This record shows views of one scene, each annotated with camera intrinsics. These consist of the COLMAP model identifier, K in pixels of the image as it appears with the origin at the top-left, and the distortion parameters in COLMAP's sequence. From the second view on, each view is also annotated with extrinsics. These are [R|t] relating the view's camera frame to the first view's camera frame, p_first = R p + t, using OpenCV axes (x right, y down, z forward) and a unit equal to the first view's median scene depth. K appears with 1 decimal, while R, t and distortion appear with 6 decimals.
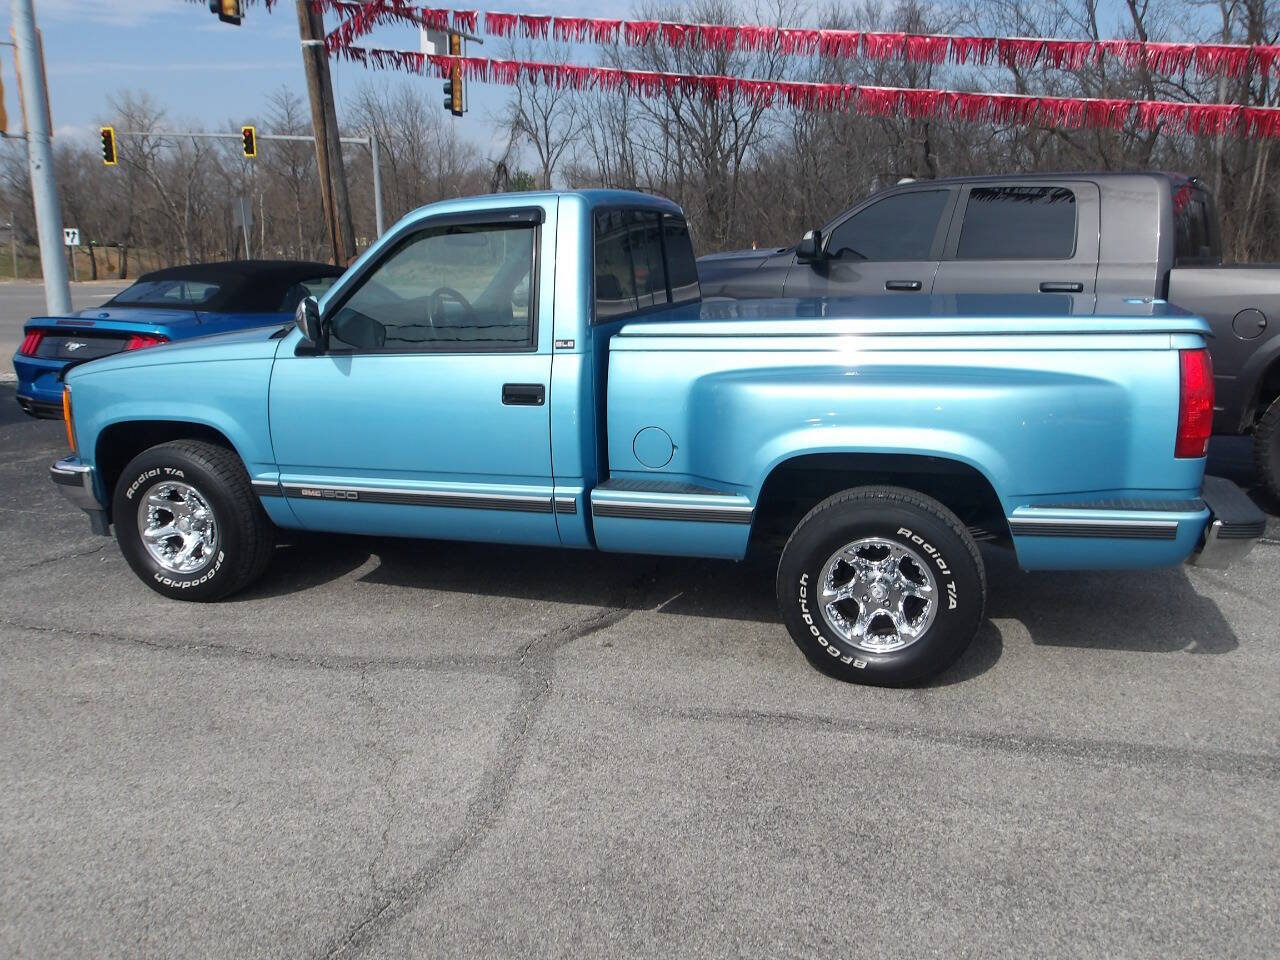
lens RADIAL K [[1054.0, 0, 648.7], [0, 1054.0, 477.8], [0, 0, 1]] dist [-0.002440, 0.008433]
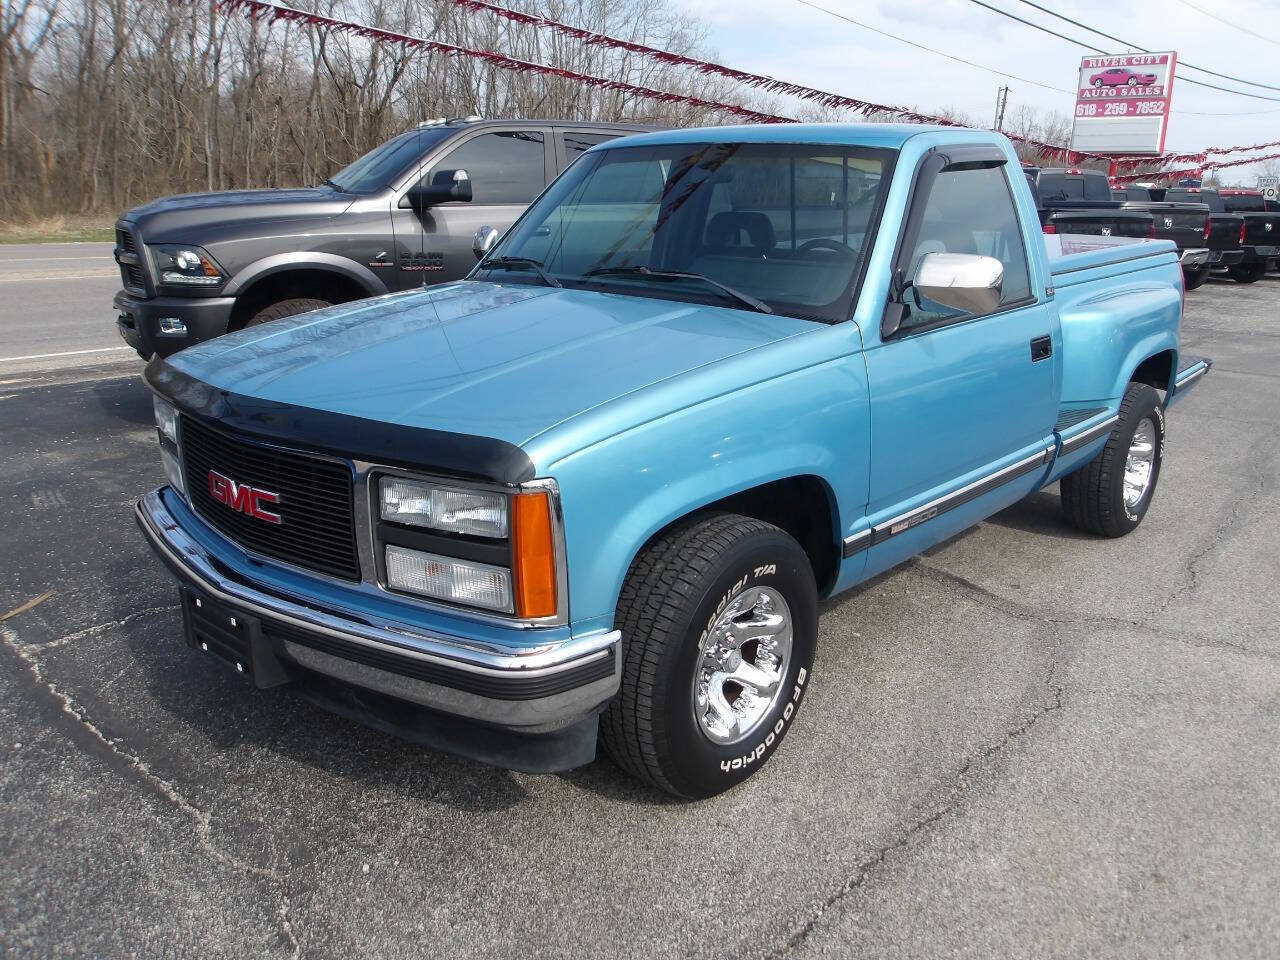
lens RADIAL K [[1054.0, 0, 646.9], [0, 1054.0, 474.9], [0, 0, 1]] dist [-0.002440, 0.008433]
pose [[0.412939, -0.227297, 0.881940, -1.064957], [0.184220, 0.969186, 0.163528, -0.178624], [-0.891933, 0.094943, 0.442087, 0.862546]]
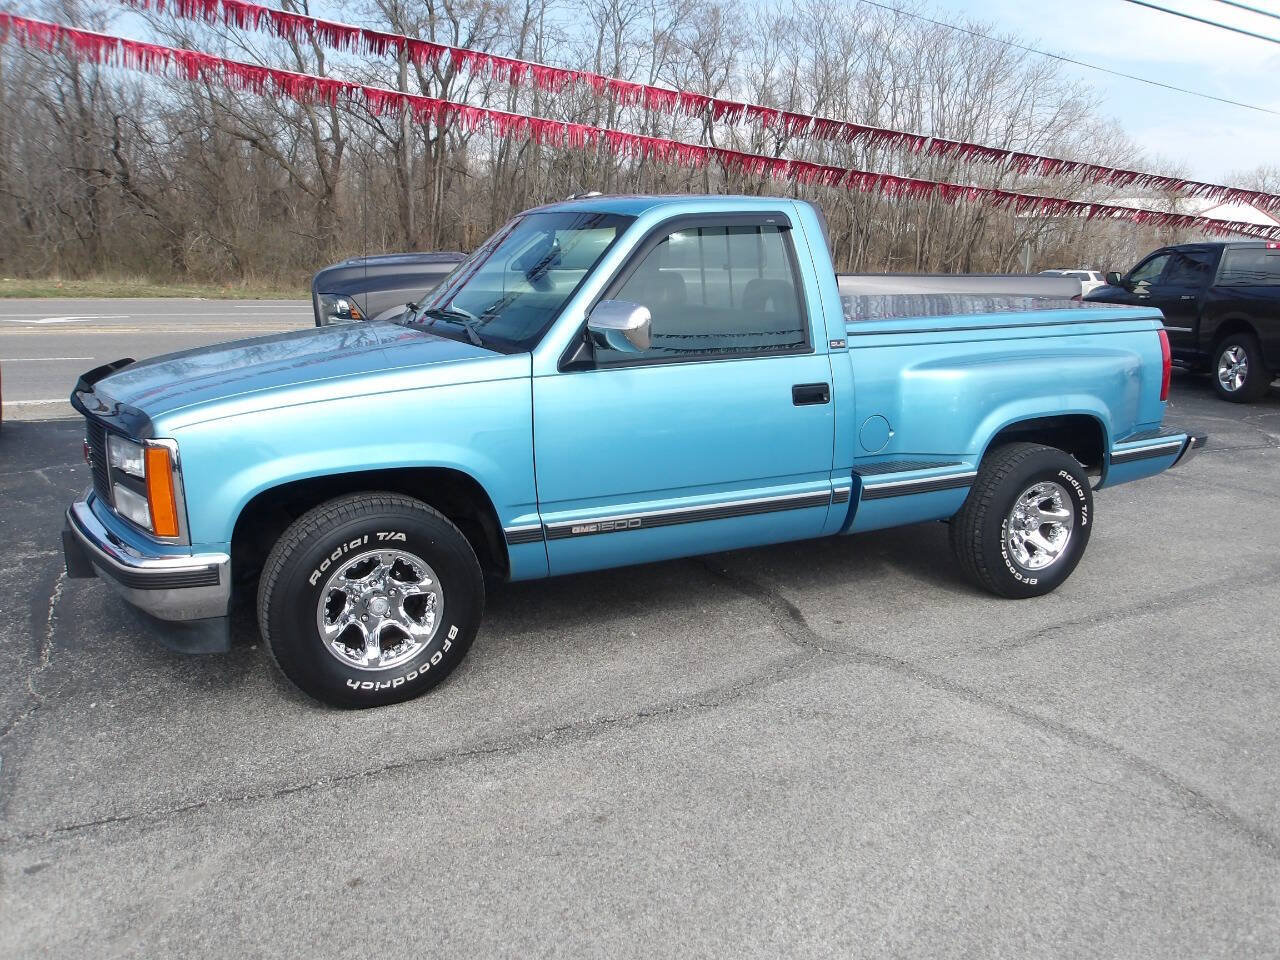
lens RADIAL K [[1054.0, 0, 648.4], [0, 1054.0, 477.7], [0, 0, 1]] dist [-0.002440, 0.008433]
pose [[0.710935, -0.126084, 0.691863, -0.909574], [0.129757, 0.990424, 0.047159, -0.063869], [-0.691184, 0.056247, 0.720487, 0.350992]]
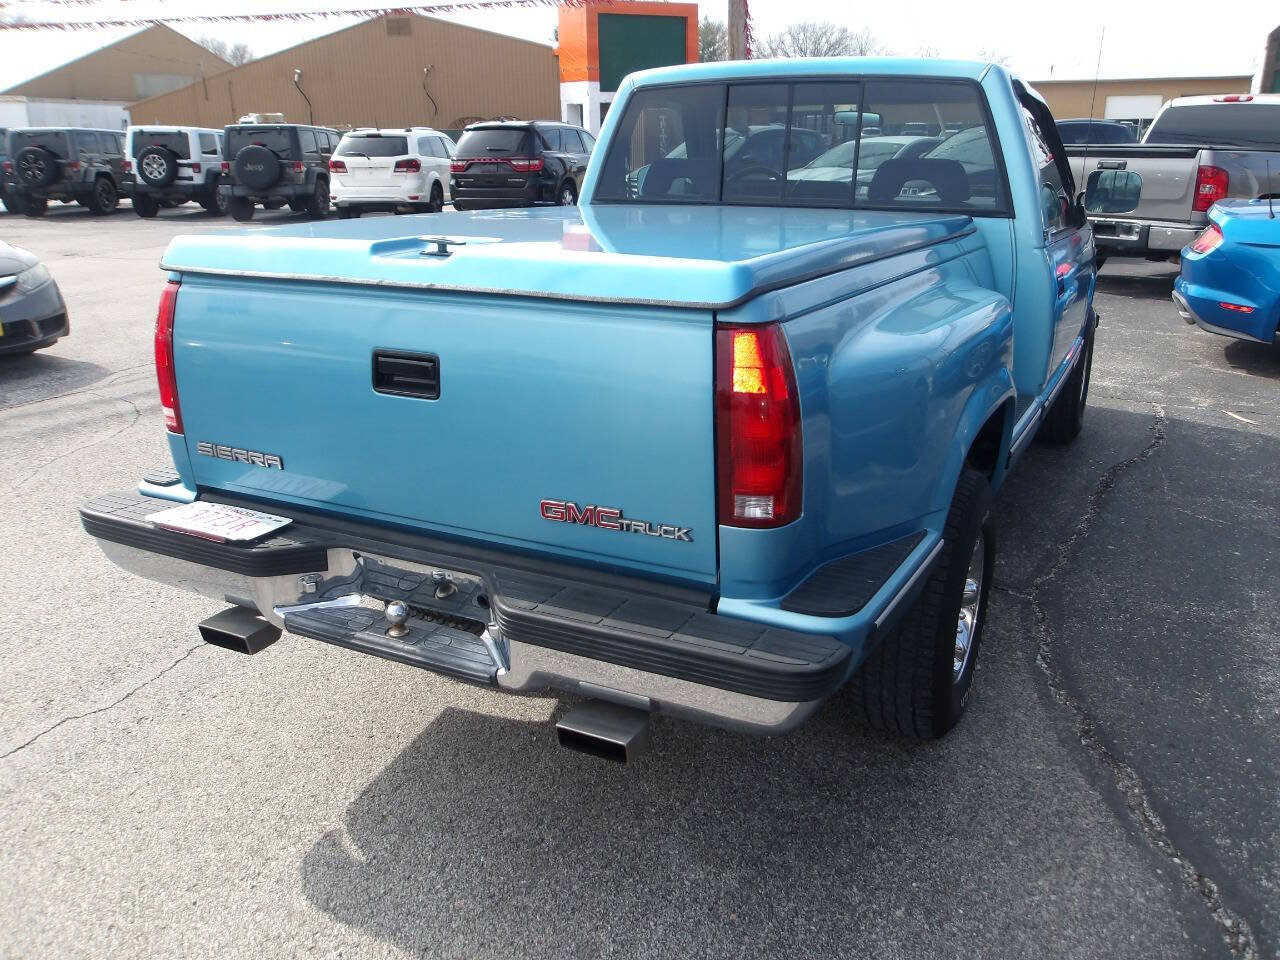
lens RADIAL K [[1054.0, 0, 653.0], [0, 1054.0, 474.8], [0, 0, 1]] dist [-0.002440, 0.008433]
pose [[-0.170619, 0.315851, -0.933342, 0.967607], [-0.215446, 0.912352, 0.348133, -0.265261], [0.961495, 0.260483, -0.087616, 1.163793]]
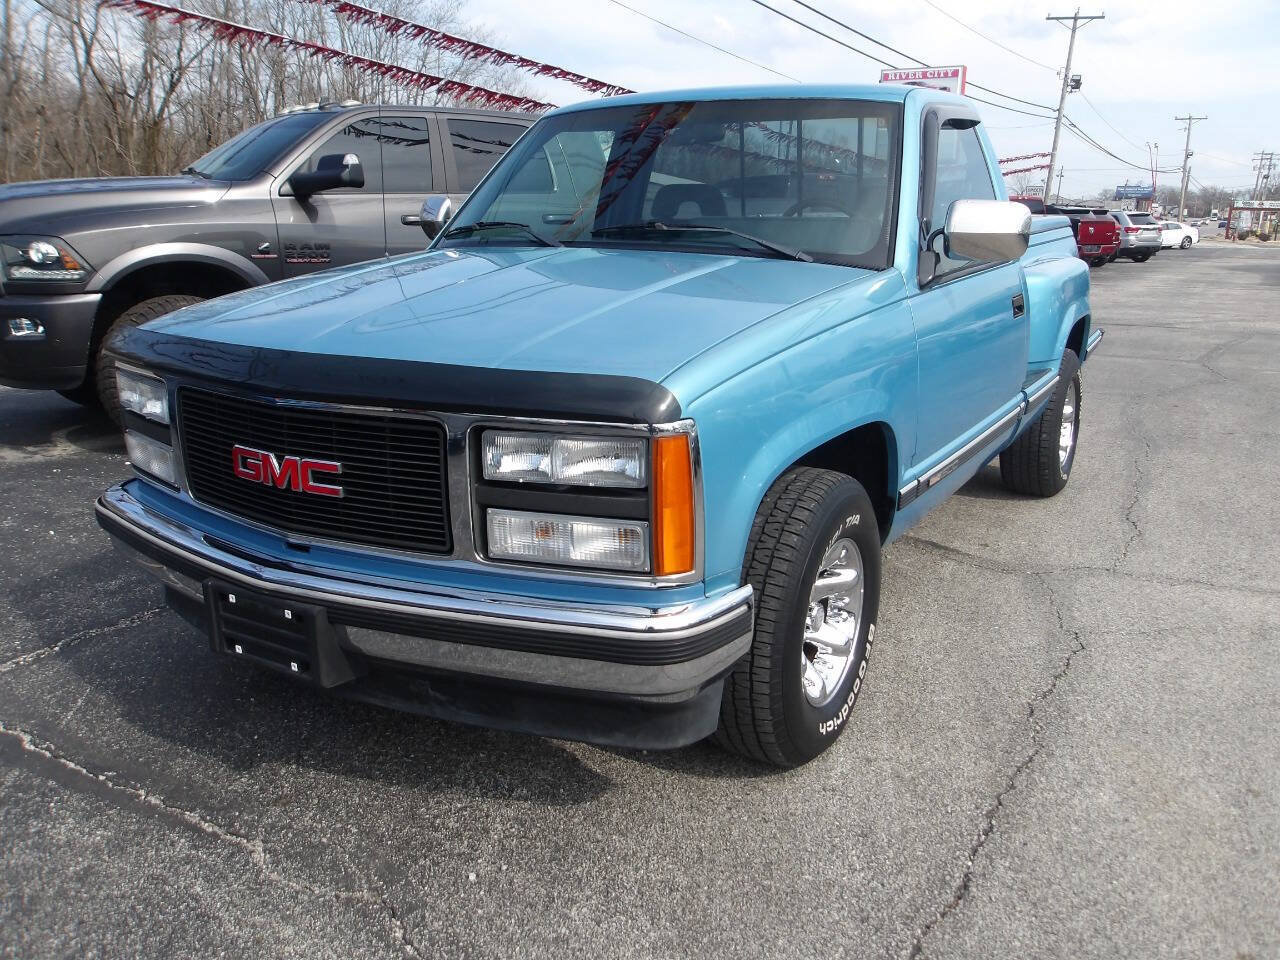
lens RADIAL K [[1054.0, 0, 646.9], [0, 1054.0, 476.6], [0, 0, 1]] dist [-0.002440, 0.008433]
pose [[0.234954, -0.232645, 0.943755, -1.086320], [0.205945, 0.960806, 0.185577, -0.167945], [-0.949939, 0.150759, 0.273657, 1.027552]]
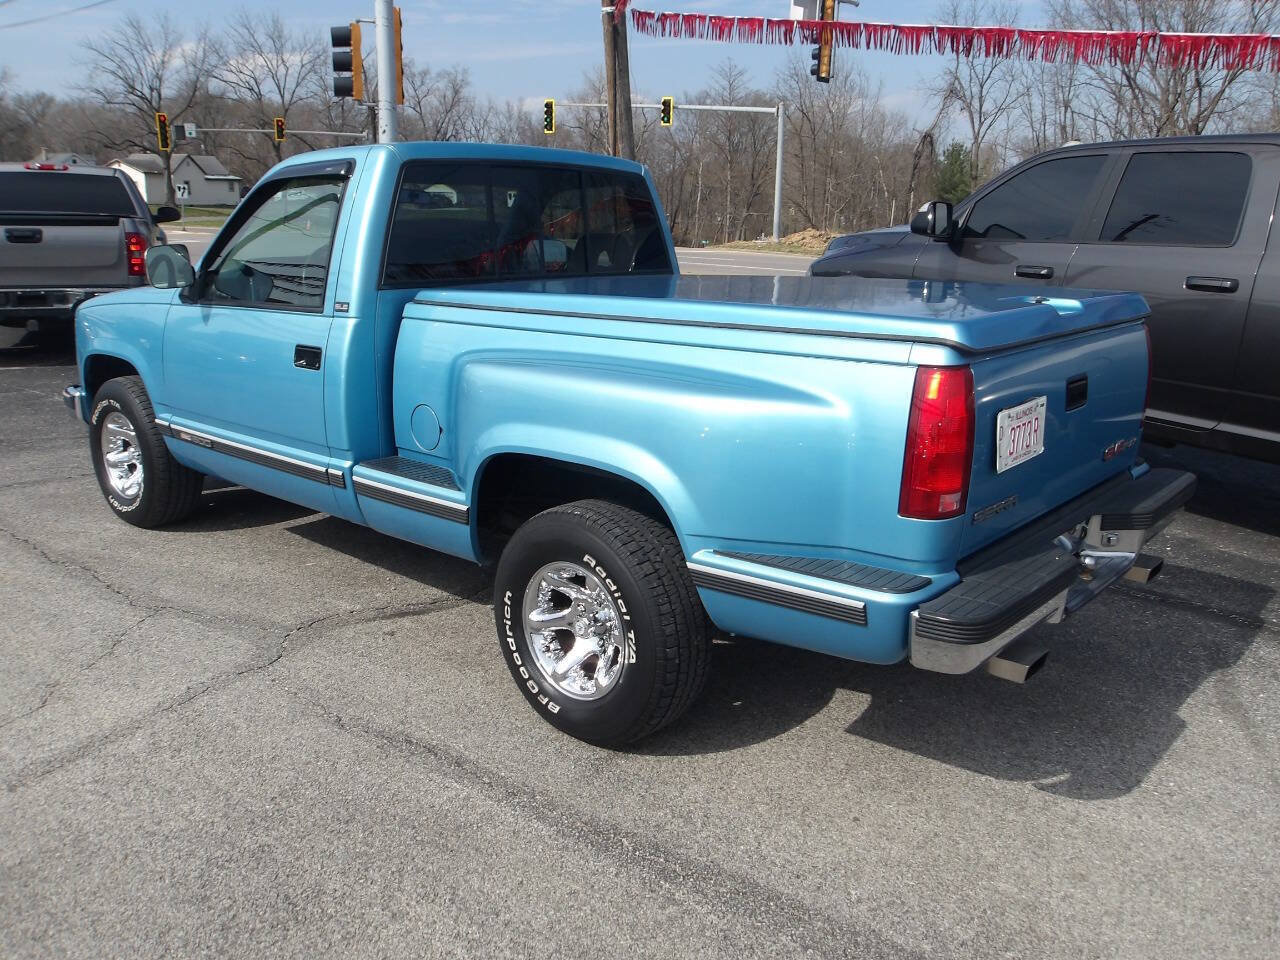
lens RADIAL K [[1054.0, 0, 650.6], [0, 1054.0, 476.5], [0, 0, 1]] dist [-0.002440, 0.008433]
pose [[0.918857, 0.124541, -0.374421, 0.508067], [-0.115645, 0.992214, 0.046233, -0.049132], [0.377264, 0.000818, 0.926105, 0.223885]]
